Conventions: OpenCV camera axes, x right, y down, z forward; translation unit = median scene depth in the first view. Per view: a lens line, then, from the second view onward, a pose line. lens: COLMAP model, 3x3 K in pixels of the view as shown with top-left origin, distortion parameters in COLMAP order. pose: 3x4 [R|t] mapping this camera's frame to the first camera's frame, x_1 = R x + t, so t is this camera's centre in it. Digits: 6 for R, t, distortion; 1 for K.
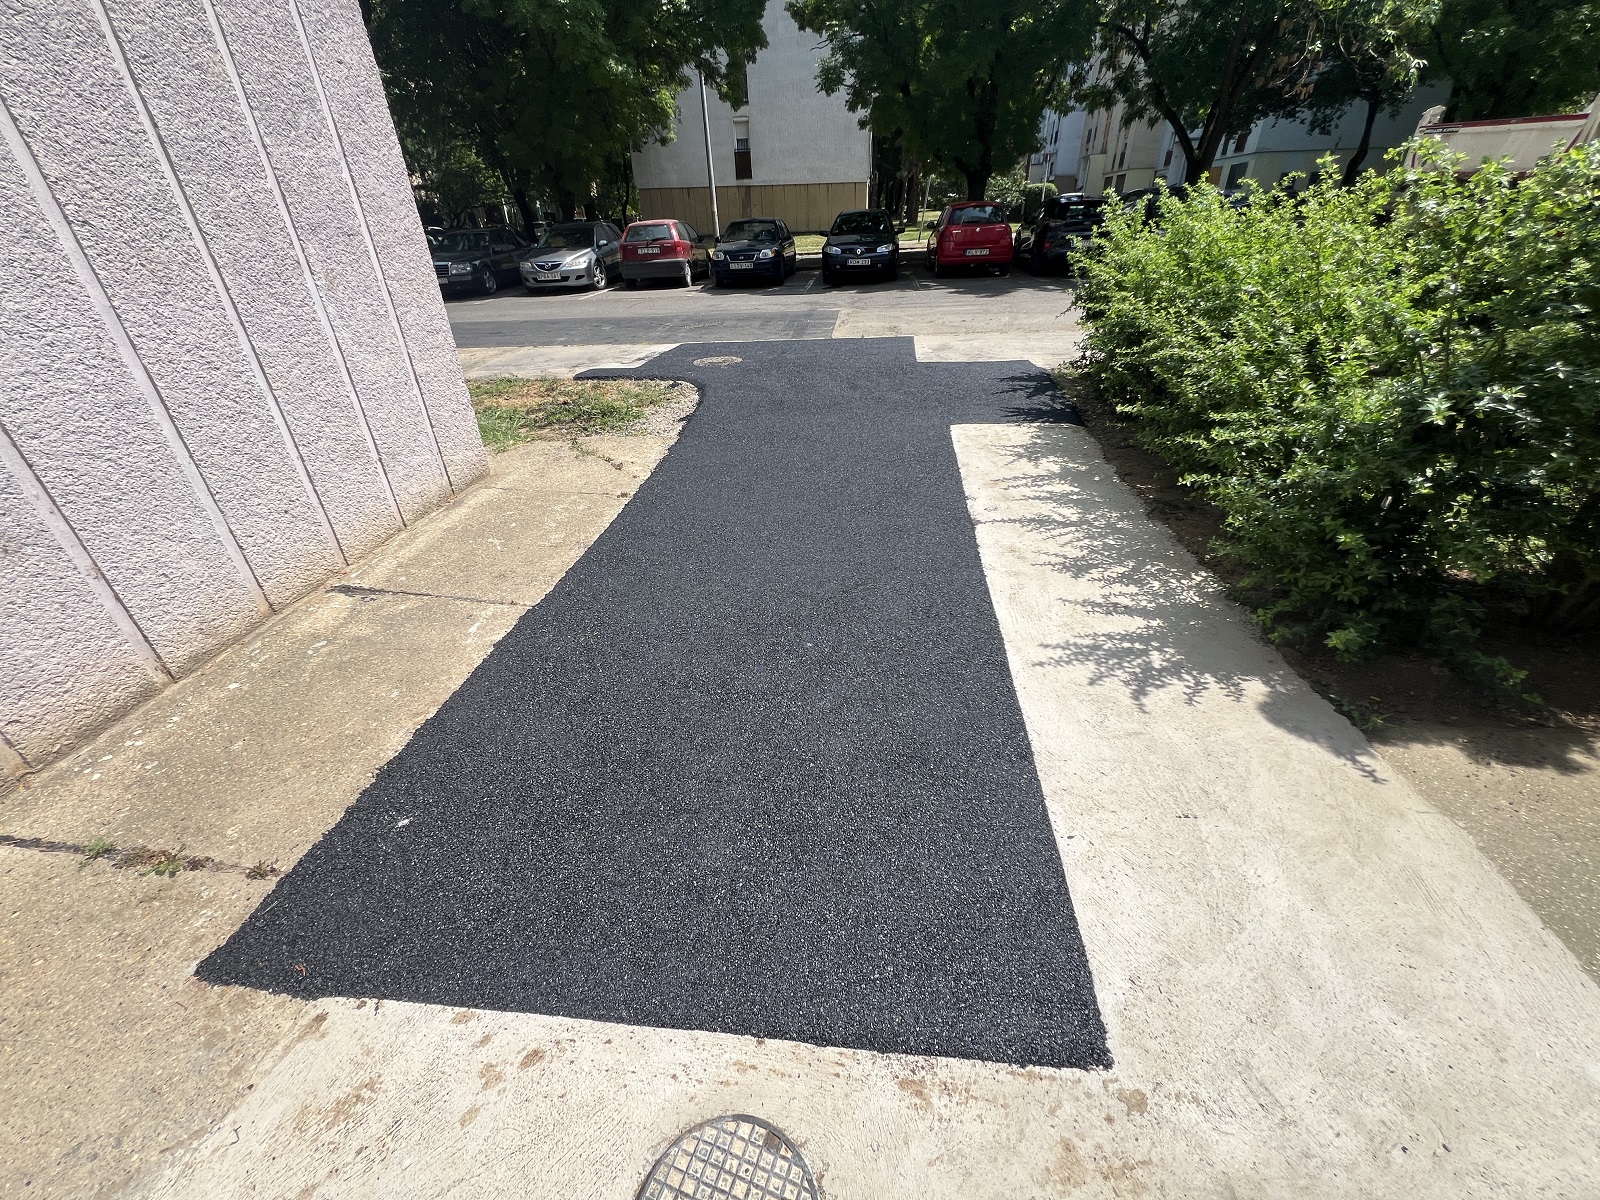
lens RADIAL K [[641.4, 0, 800.0], [0, 641.4, 600.0], [0, 0, 1]] dist [0.000406, 0.000050]
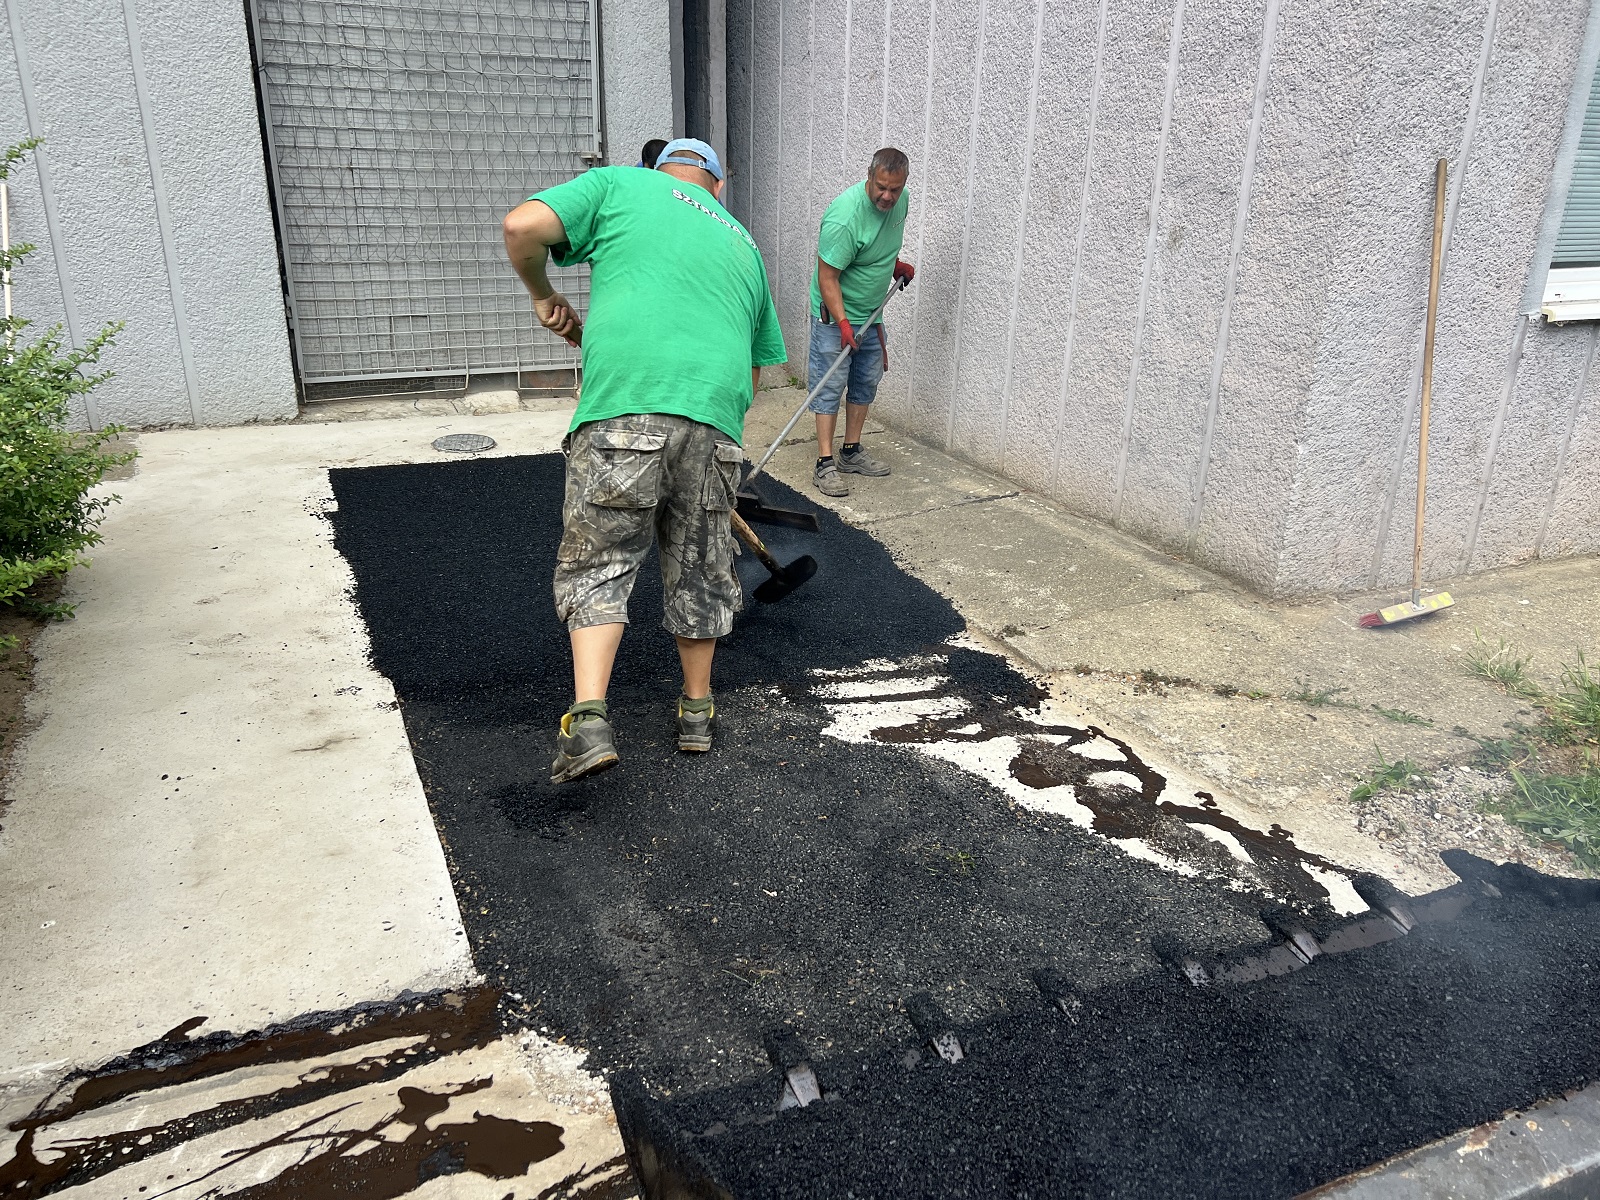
lens RADIAL K [[1224.1, 0, 800.0], [0, 1224.1, 600.0], [0, 0, 1]] dist [0.056274, -0.070085]
pose [[-0.863900, 0.193844, -0.464867, 0.455917], [-0.250453, 0.635437, 0.730406, -1.097428], [0.436979, 0.747425, -0.500405, 1.706335]]
